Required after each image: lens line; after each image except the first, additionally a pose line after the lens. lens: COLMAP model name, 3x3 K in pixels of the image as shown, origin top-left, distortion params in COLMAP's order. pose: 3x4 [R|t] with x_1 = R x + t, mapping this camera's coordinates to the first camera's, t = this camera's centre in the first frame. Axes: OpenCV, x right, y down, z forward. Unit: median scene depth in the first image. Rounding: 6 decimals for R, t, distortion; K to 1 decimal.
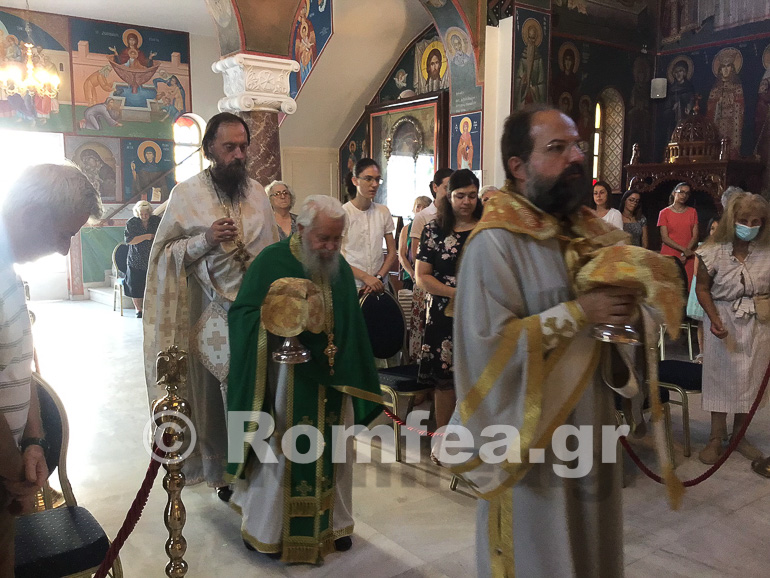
lens RADIAL K [[683.6, 0, 396.6], [0, 683.6, 290.5], [0, 0, 1]] dist [0.123596, -0.196982]
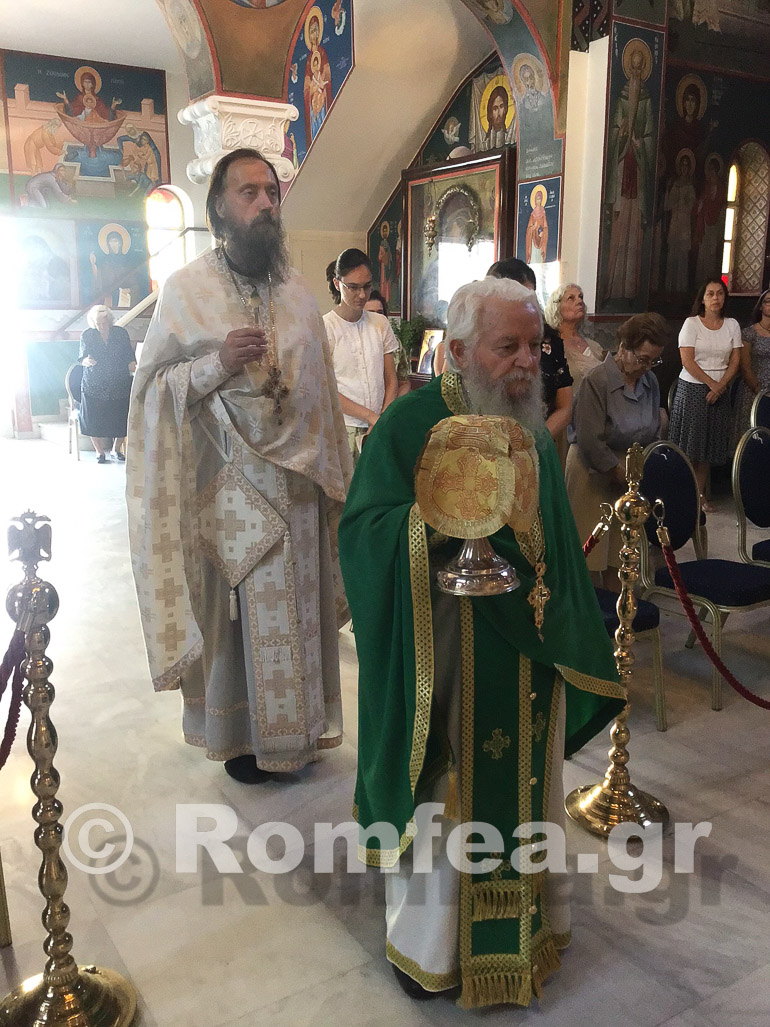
lens RADIAL K [[921.5, 0, 400.9], [0, 921.5, 510.9], [0, 0, 1]] dist [0.048282, -0.057197]
pose [[0.997660, 0.016628, -0.066310, 0.025296], [-0.010795, 0.996117, 0.087379, -0.000807], [0.067506, -0.086458, 0.993966, 0.018039]]
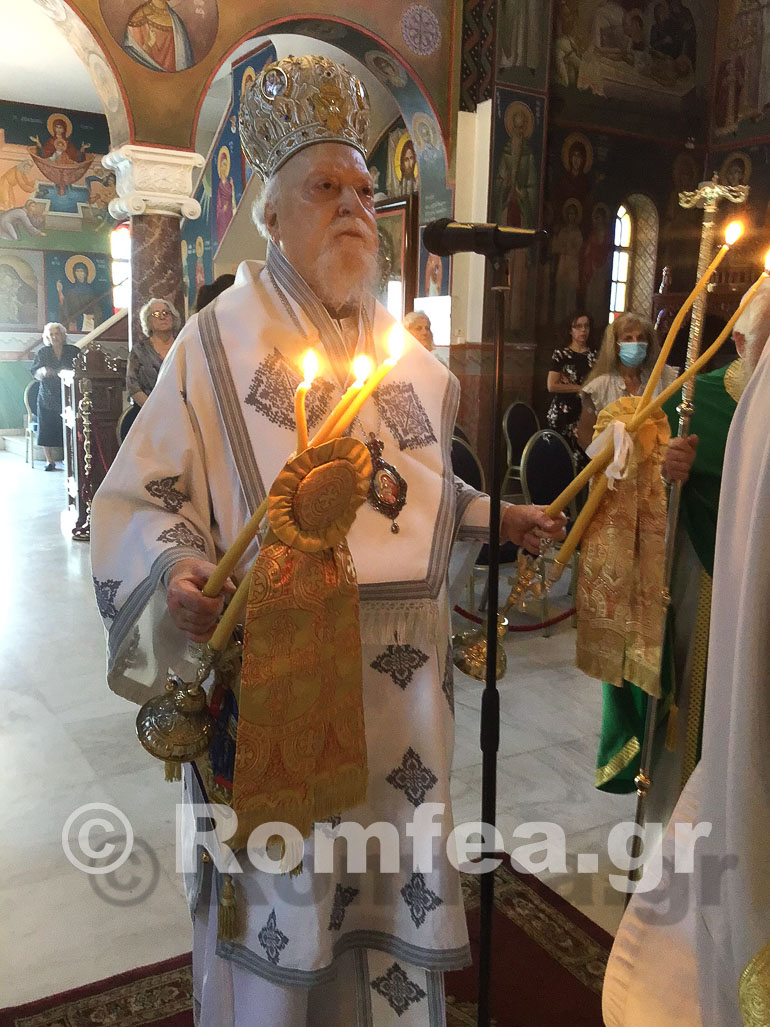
lens RADIAL K [[920.8, 0, 387.8], [0, 920.8, 510.1], [0, 0, 1]] dist [0.084009, -0.123873]
pose [[0.995526, 0.039505, -0.085829, 0.136938], [-0.035772, 0.998364, 0.044611, 0.024391], [0.087451, -0.041342, 0.995311, -0.072264]]
